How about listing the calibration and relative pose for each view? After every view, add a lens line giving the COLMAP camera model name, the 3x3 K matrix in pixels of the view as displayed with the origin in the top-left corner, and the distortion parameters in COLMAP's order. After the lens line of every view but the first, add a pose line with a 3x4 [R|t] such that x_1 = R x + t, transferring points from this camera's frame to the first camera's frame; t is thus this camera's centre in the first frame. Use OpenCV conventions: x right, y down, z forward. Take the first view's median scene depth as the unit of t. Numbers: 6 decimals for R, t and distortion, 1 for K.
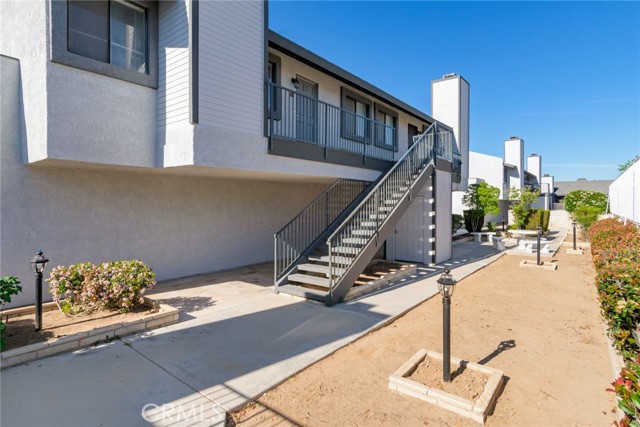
lens RADIAL K [[342.9, 0, 318.3], [0, 342.9, 208.1], [0, 0, 1]] dist [0.003512, -0.002696]
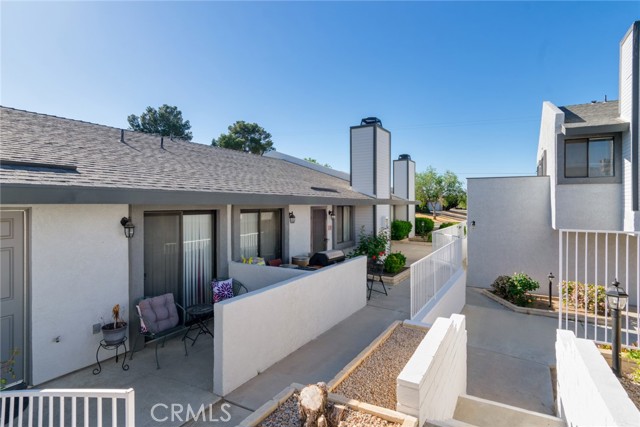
lens RADIAL K [[342.9, 0, 316.8], [0, 342.9, 209.9], [0, 0, 1]] dist [0.003512, -0.002696]
pose [[0.136434, 0.008953, -0.990609, 0.621419], [-0.001066, 0.999960, 0.008891, -0.155647], [0.990649, -0.000157, 0.136438, -0.425668]]
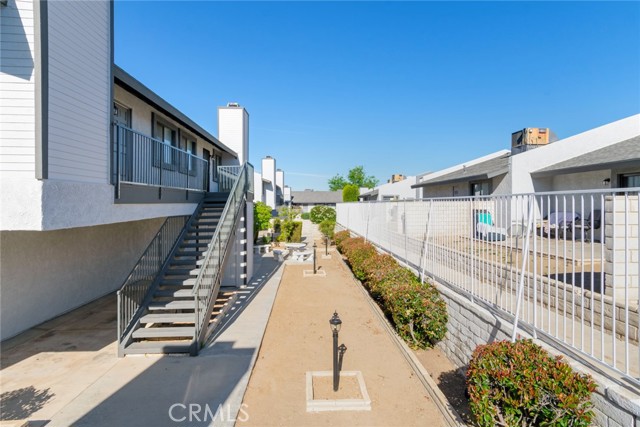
lens RADIAL K [[342.9, 0, 321.9], [0, 342.9, 208.7], [0, 0, 1]] dist [0.003512, -0.002696]
pose [[0.750267, -0.010826, 0.661046, -0.239521], [0.008763, 0.999941, 0.006431, -0.105059], [-0.661077, 0.000968, 0.750318, -0.016910]]
